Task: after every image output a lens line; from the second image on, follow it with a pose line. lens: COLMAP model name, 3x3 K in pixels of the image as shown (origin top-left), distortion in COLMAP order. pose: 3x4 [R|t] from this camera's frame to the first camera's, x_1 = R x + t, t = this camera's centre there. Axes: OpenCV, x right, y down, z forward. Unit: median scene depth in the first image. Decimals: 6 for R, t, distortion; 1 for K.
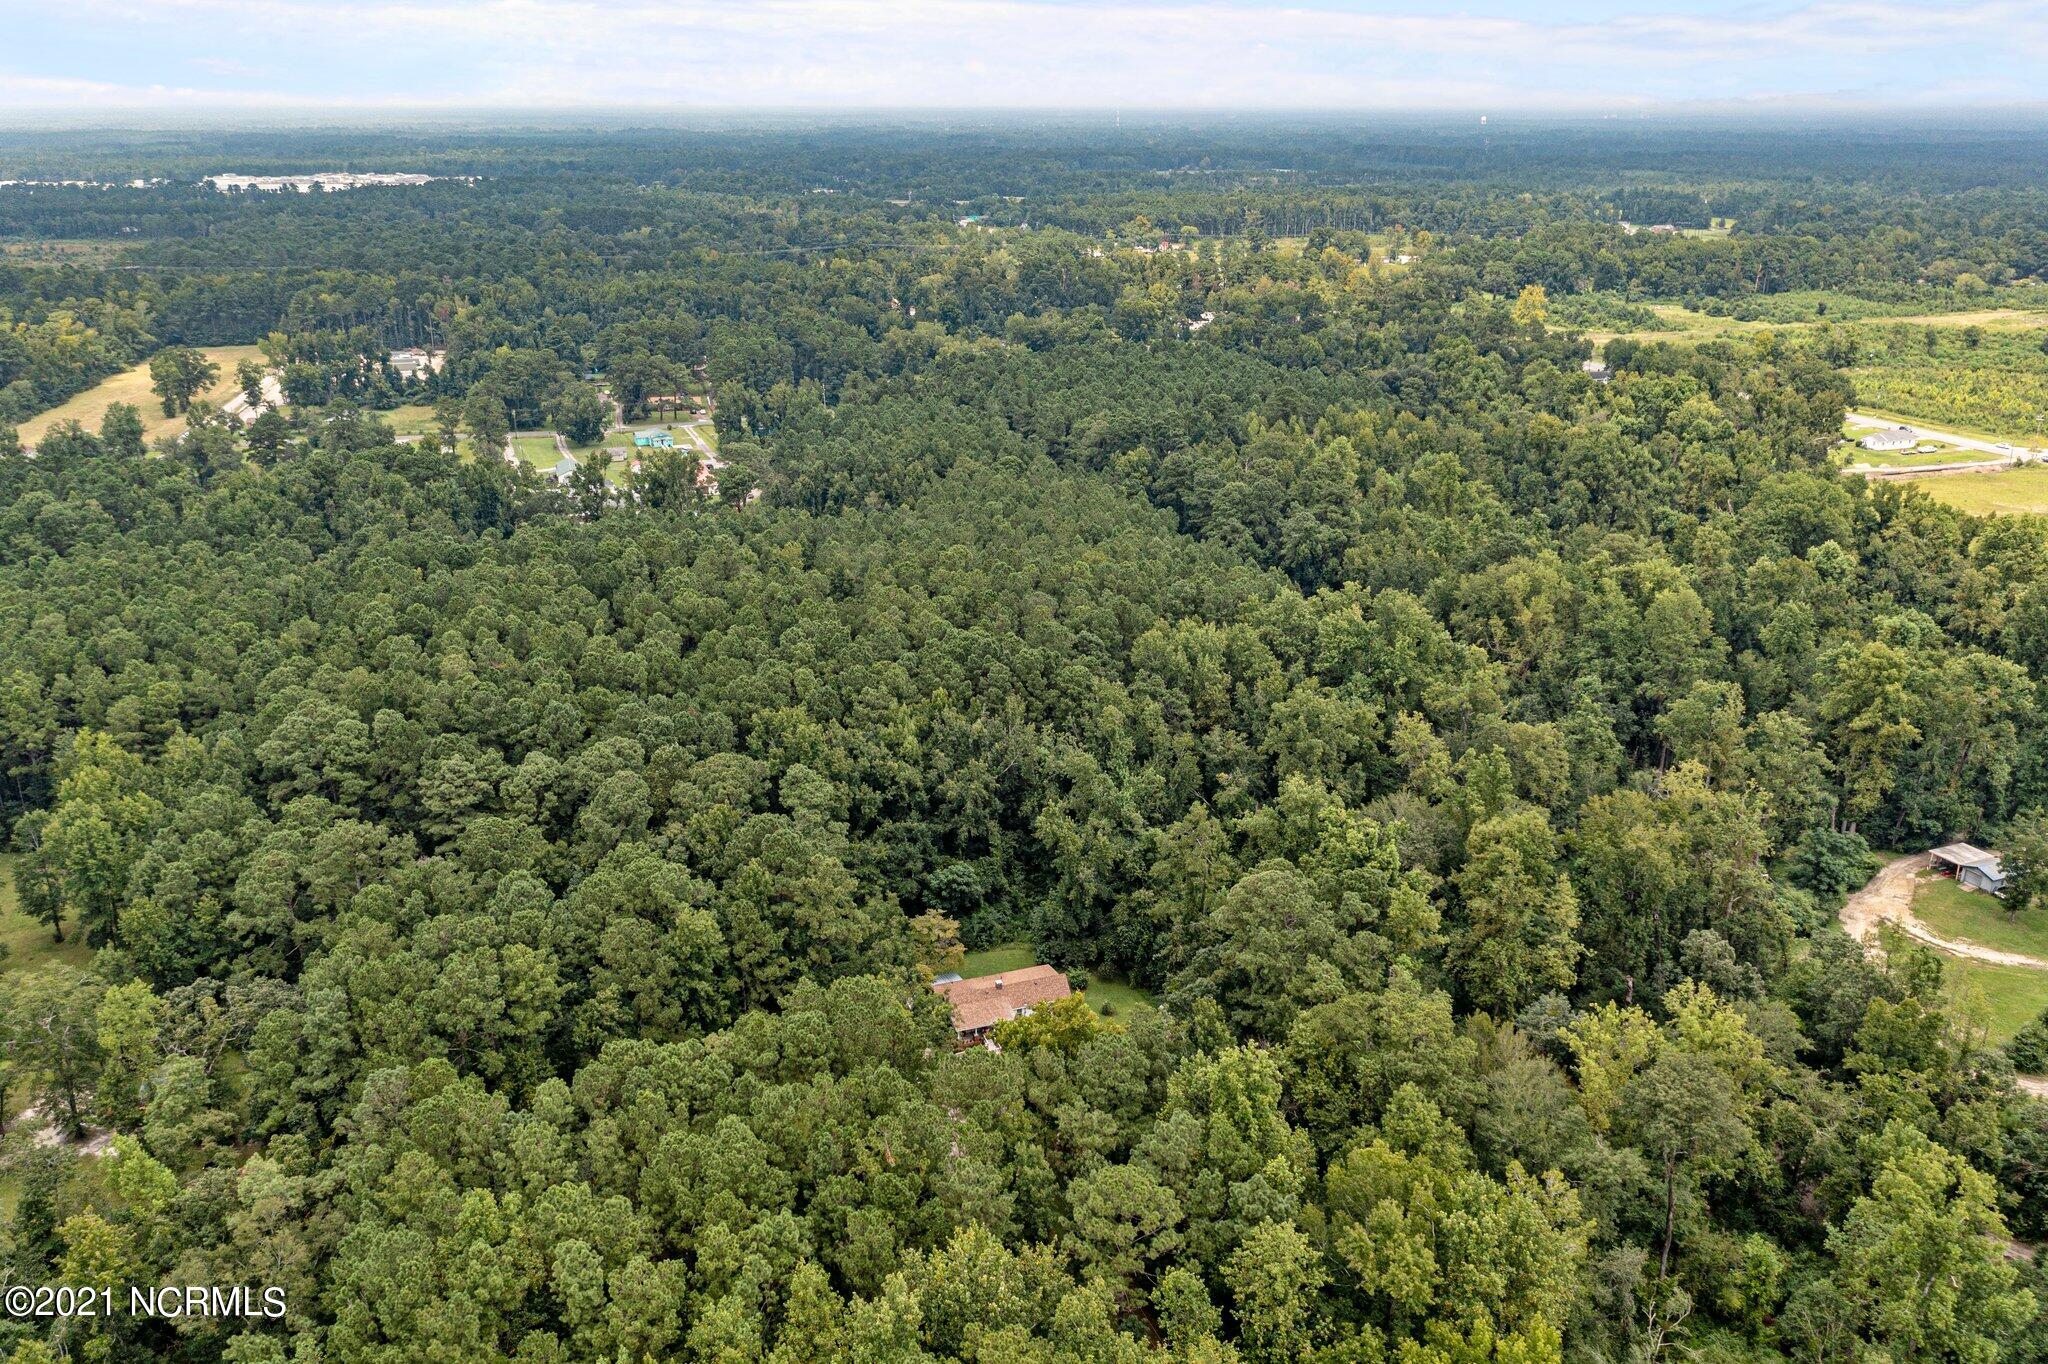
lens RADIAL K [[1640.0, 0, 1013.3], [0, 1640.0, 678.5], [0, 0, 1]] dist [-0.003304, 0.007766]
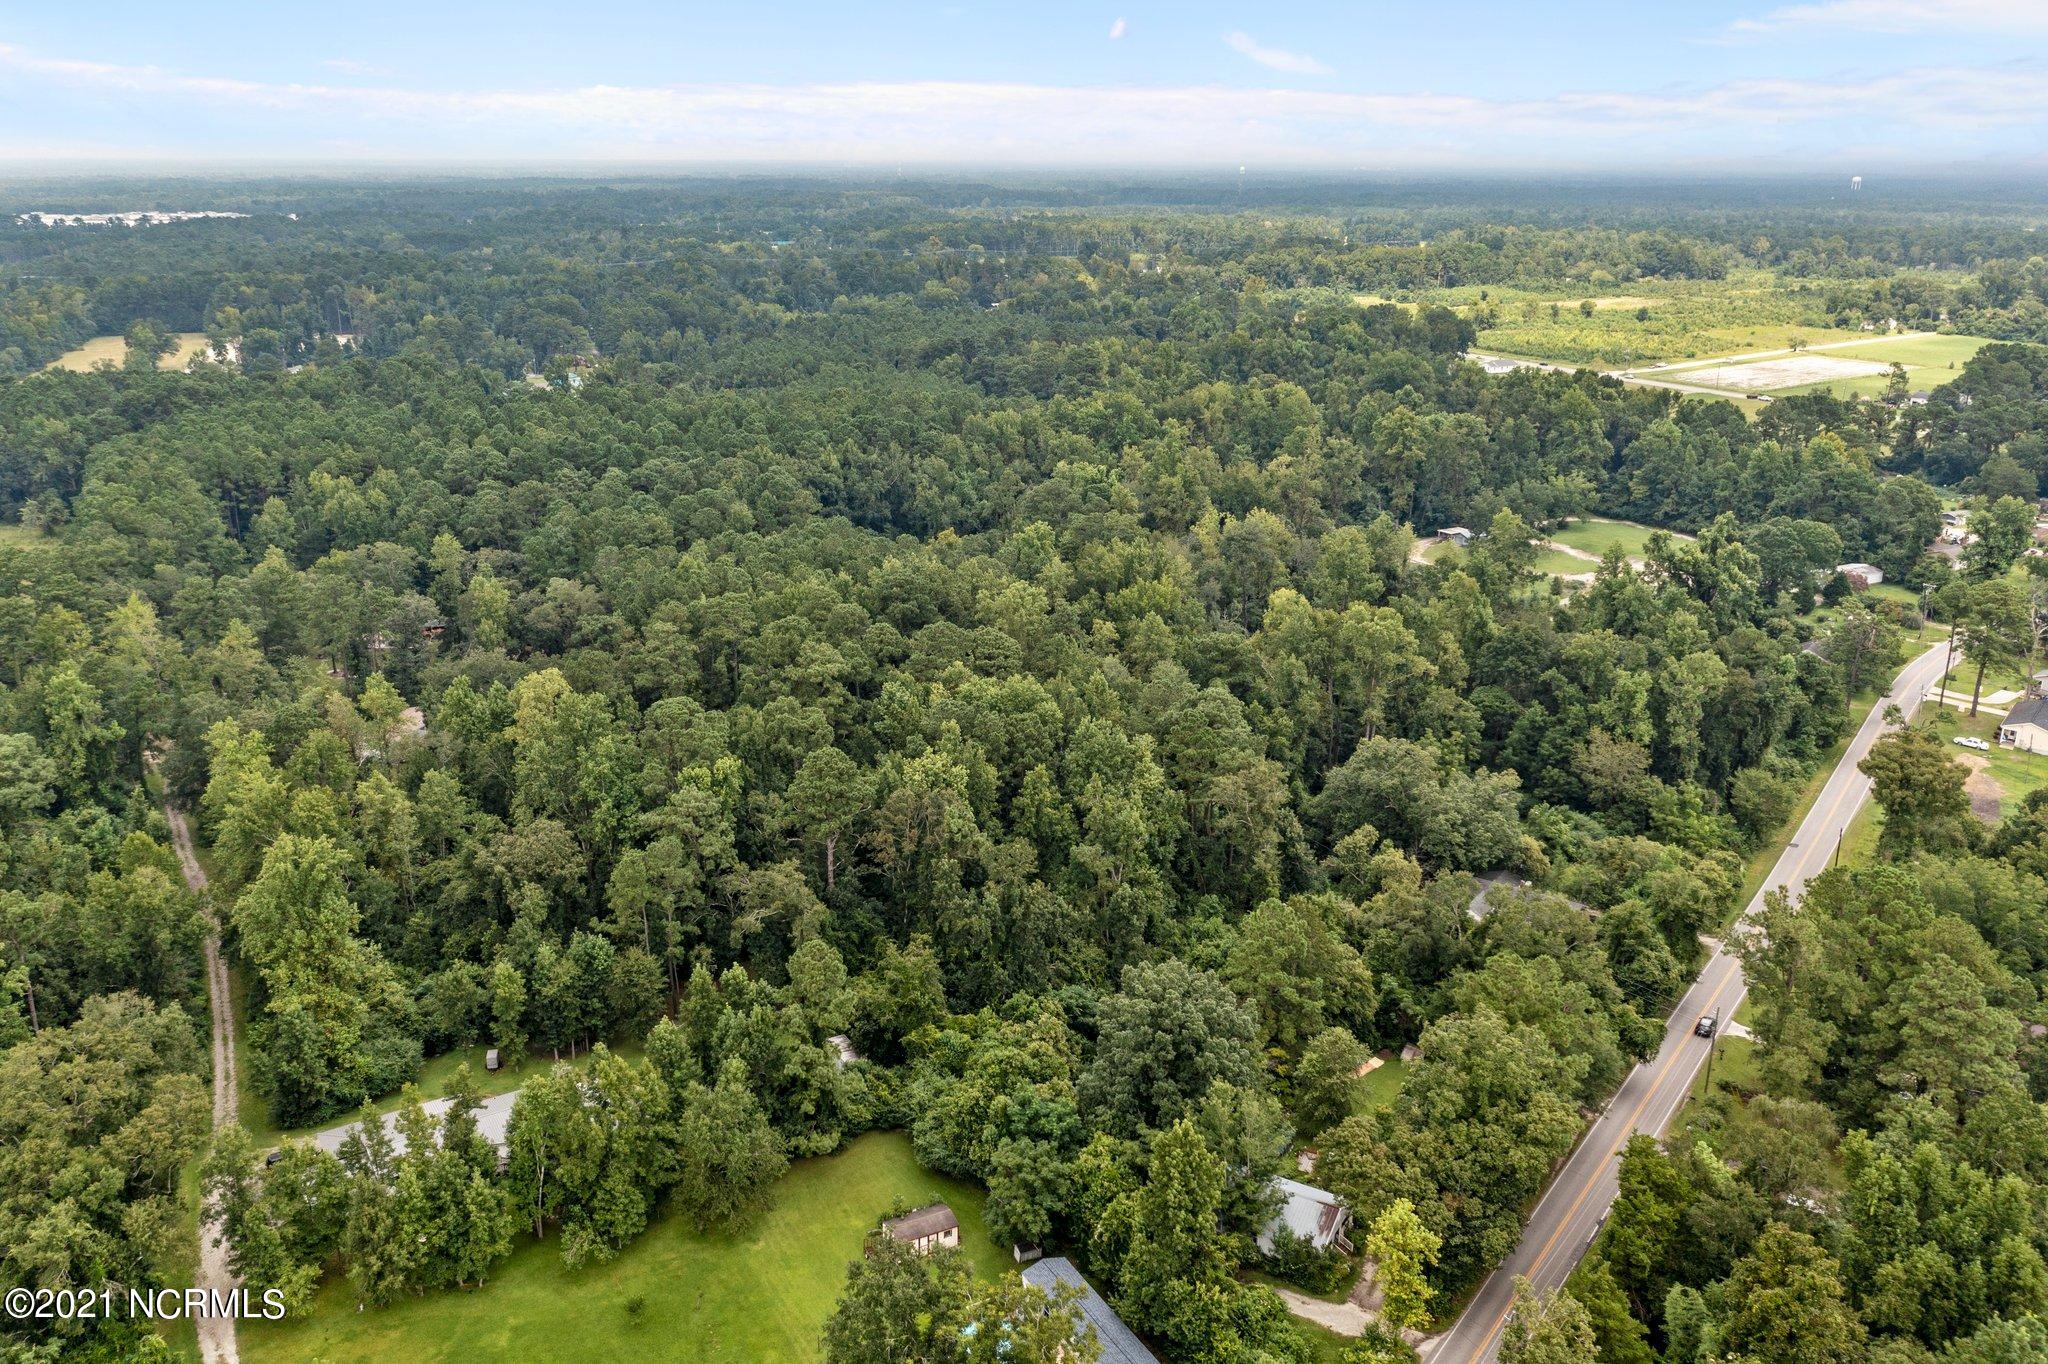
lens RADIAL K [[1640.0, 0, 1013.3], [0, 1640.0, 678.5], [0, 0, 1]] dist [-0.003304, 0.007766]
pose [[0.991723, -0.037858, 0.122685, -0.087496], [0.041613, 0.998736, -0.028185, 0.284542], [-0.121463, 0.033057, 0.992045, -0.611801]]
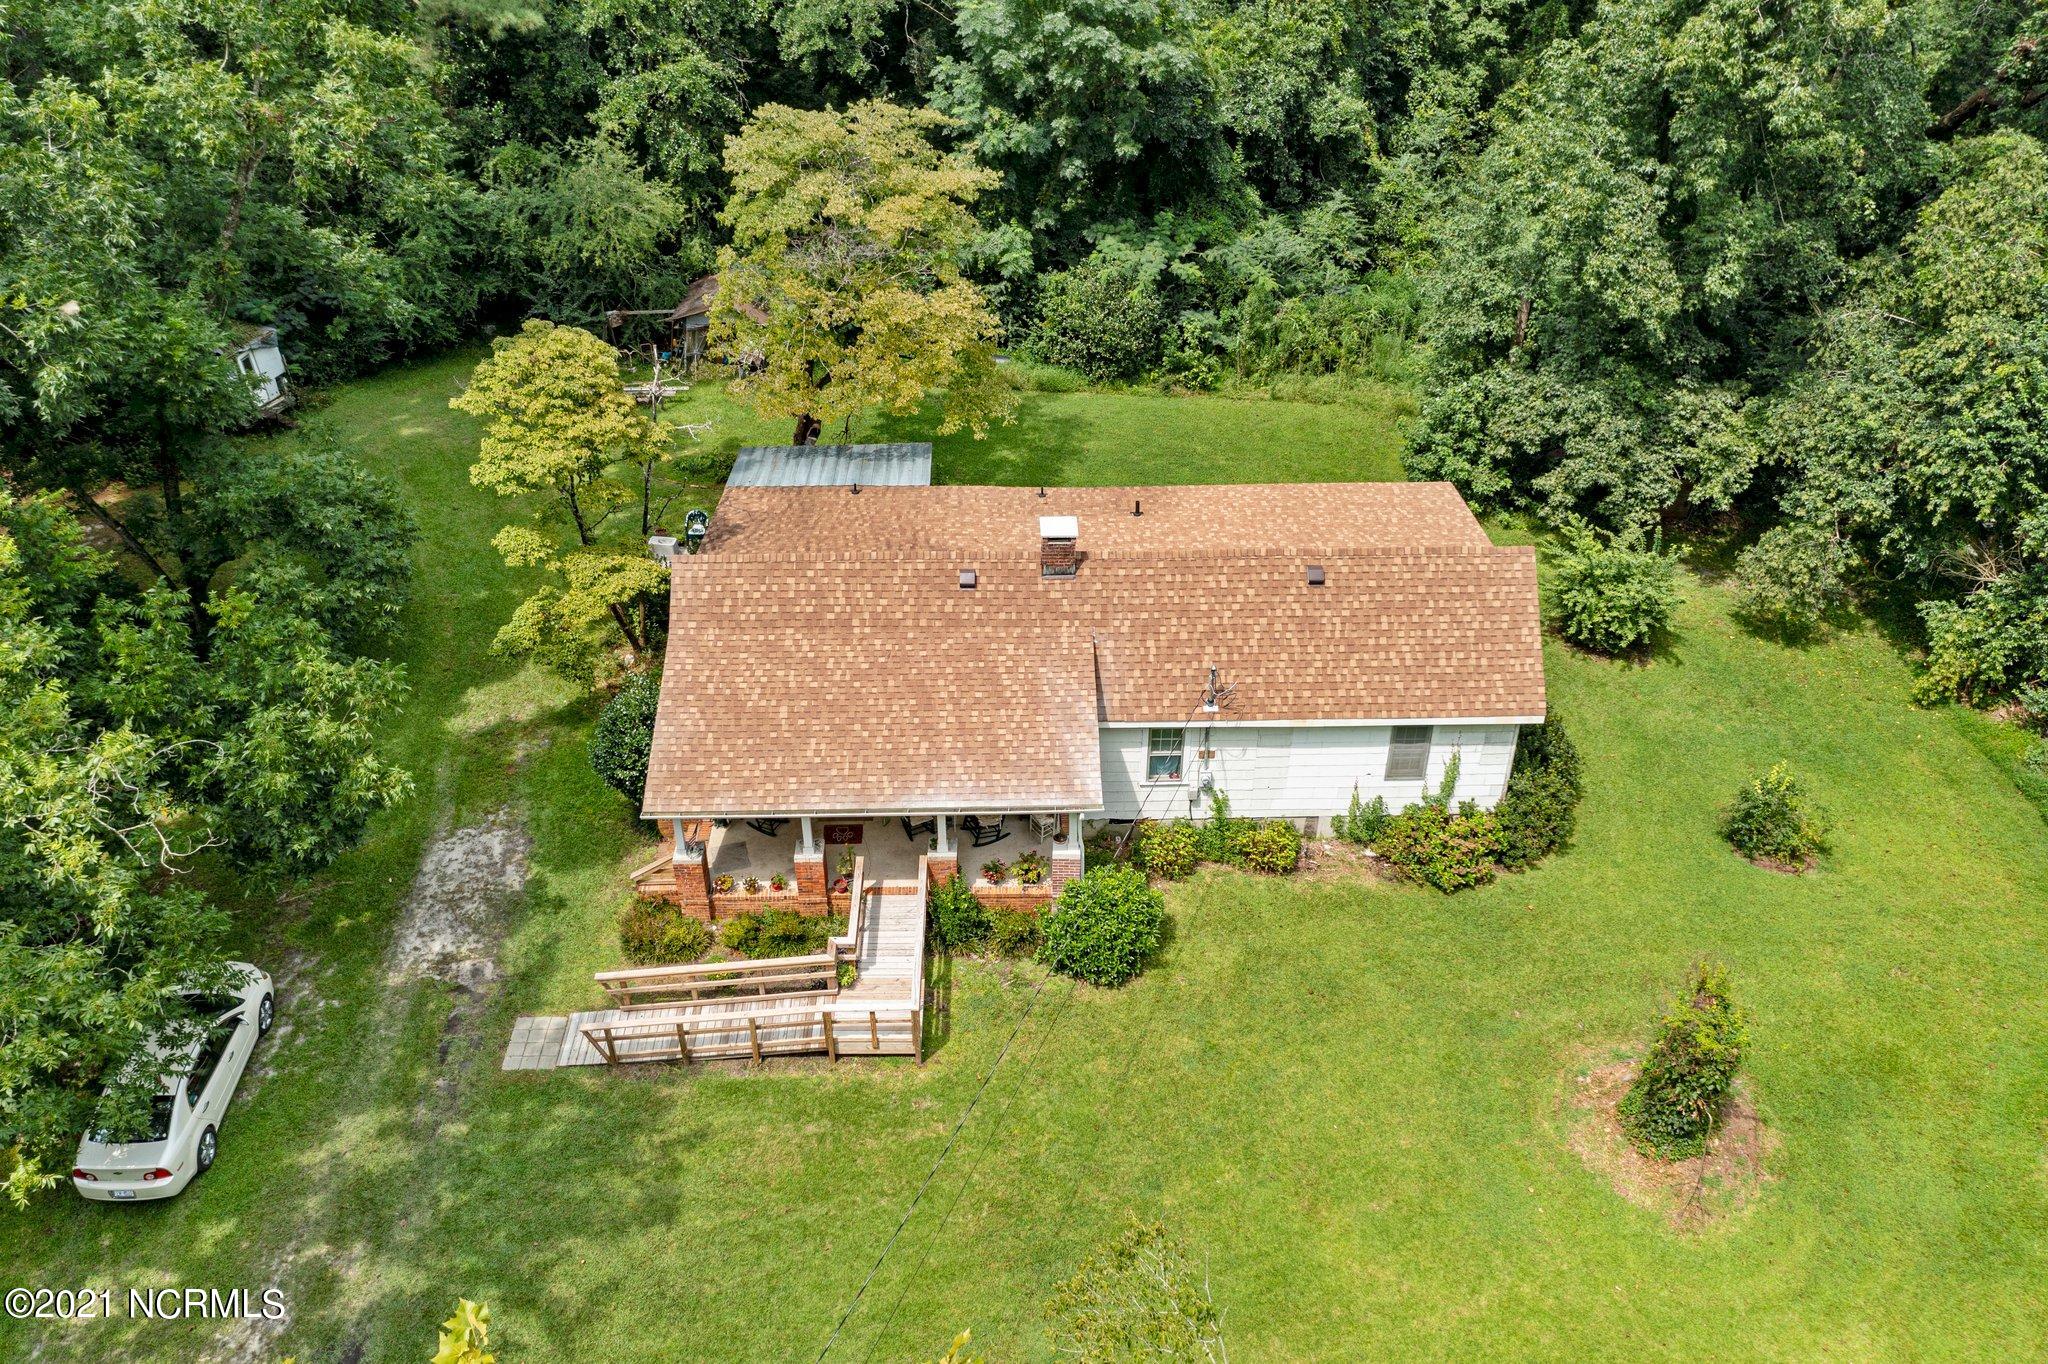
lens RADIAL K [[1640.0, 0, 1013.3], [0, 1640.0, 678.5], [0, 0, 1]] dist [-0.003304, 0.007766]
pose [[0.944269, 0.167918, -0.283126, 0.026043], [-0.095305, 0.962728, 0.253123, 0.131937], [0.315078, -0.212033, 0.925077, 0.702063]]
